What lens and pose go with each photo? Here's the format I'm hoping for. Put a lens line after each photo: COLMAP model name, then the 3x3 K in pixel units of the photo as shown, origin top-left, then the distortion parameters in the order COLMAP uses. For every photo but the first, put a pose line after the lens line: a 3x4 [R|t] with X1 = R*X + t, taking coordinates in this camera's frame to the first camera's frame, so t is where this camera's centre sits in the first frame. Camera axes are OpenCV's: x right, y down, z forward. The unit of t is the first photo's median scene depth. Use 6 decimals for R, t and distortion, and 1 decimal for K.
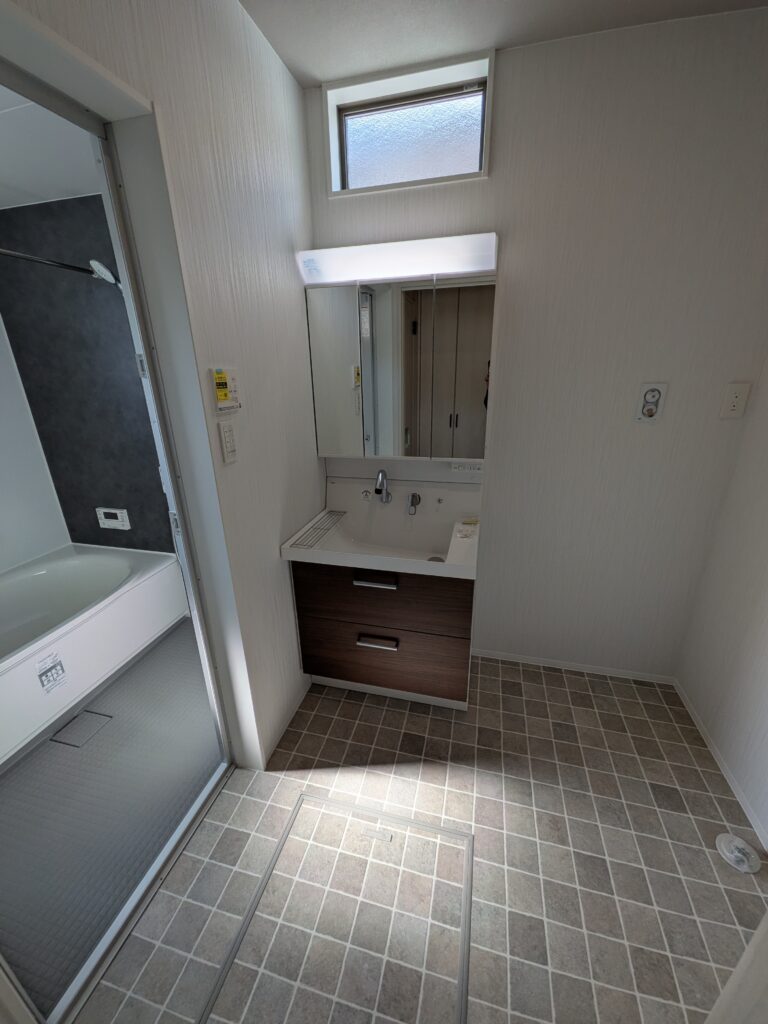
lens RADIAL K [[403.7, 0, 386.1], [0, 403.7, 512.4], [0, 0, 1]] dist [0.002843, 0.000437]
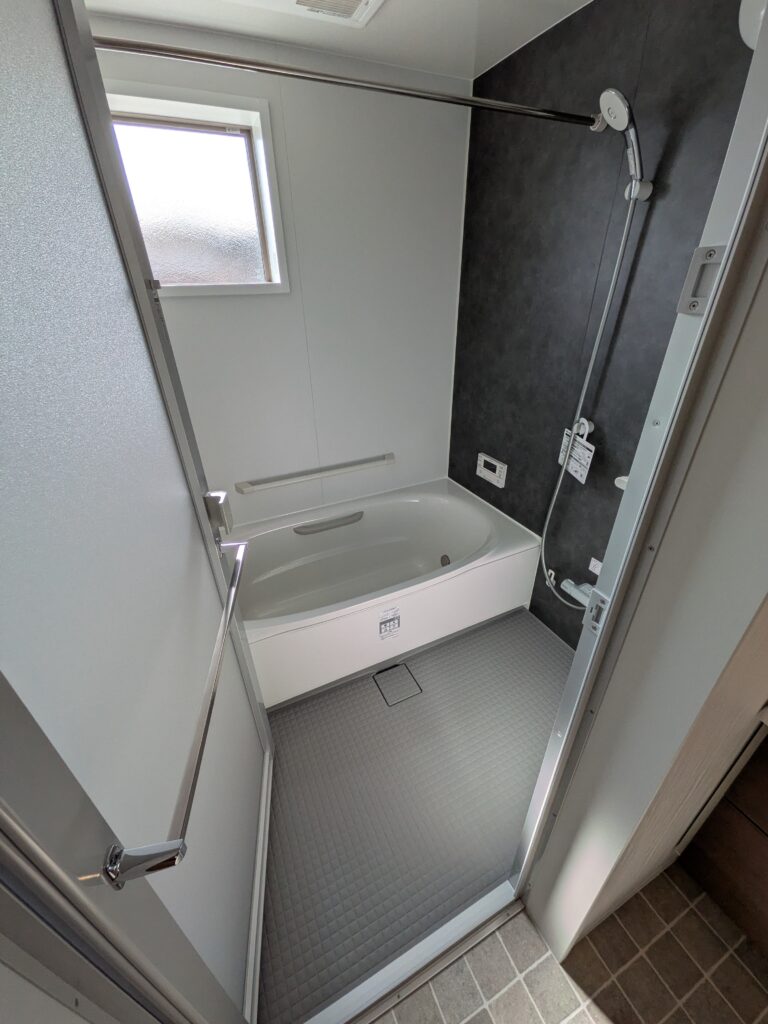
lens RADIAL K [[403.7, 0, 383.1], [0, 403.7, 513.2], [0, 0, 1]] dist [0.002843, 0.000437]
pose [[0.639397, 0.380154, -0.668322, -0.213289], [-0.252758, 0.924834, 0.284244, -0.089344], [0.726144, -0.012821, 0.687423, 0.239503]]
